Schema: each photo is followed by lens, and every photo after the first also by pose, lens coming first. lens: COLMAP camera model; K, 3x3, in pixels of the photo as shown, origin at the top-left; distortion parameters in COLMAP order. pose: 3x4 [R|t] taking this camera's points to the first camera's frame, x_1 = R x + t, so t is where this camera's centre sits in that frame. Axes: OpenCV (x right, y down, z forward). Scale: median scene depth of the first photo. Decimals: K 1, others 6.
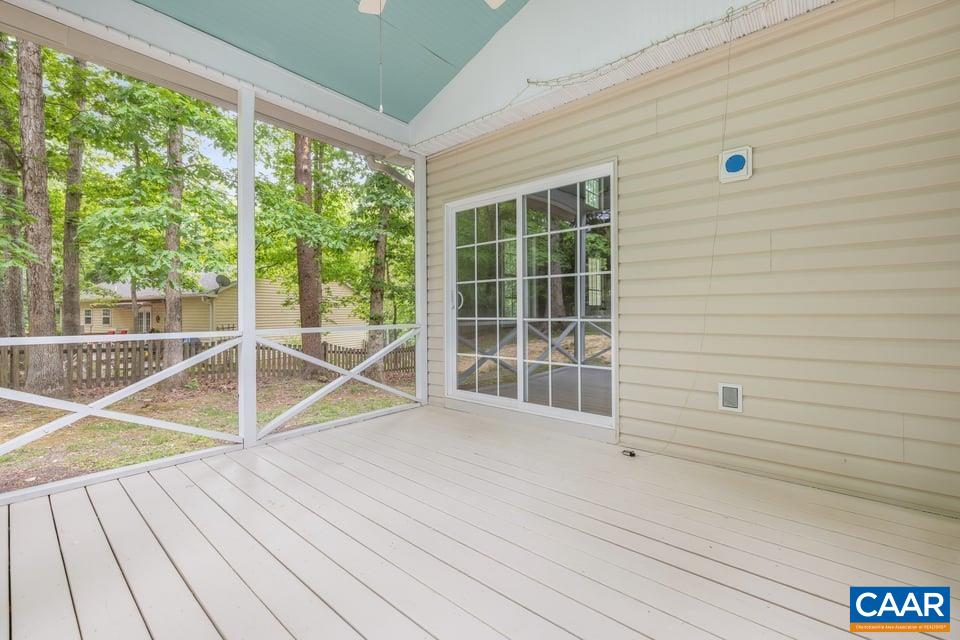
lens RADIAL K [[404.5, 0, 484.0], [0, 404.5, 316.6], [0, 0, 1]] dist [0.001447, 0.000356]
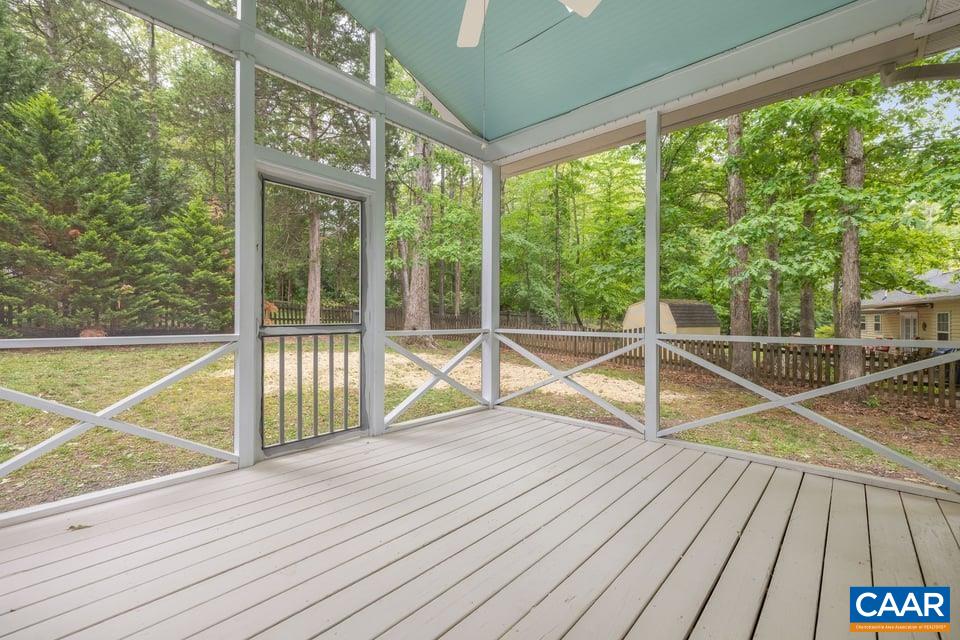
lens RADIAL K [[380.4, 0, 480.0], [0, 380.4, 320.0], [0, 0, 1]] dist [-0.000356, 0.000007]
pose [[-0.067109, 0.005001, -0.997733, 0.158813], [-0.012054, 0.999910, 0.005823, -0.001375], [0.997673, 0.012418, -0.067042, 0.203115]]
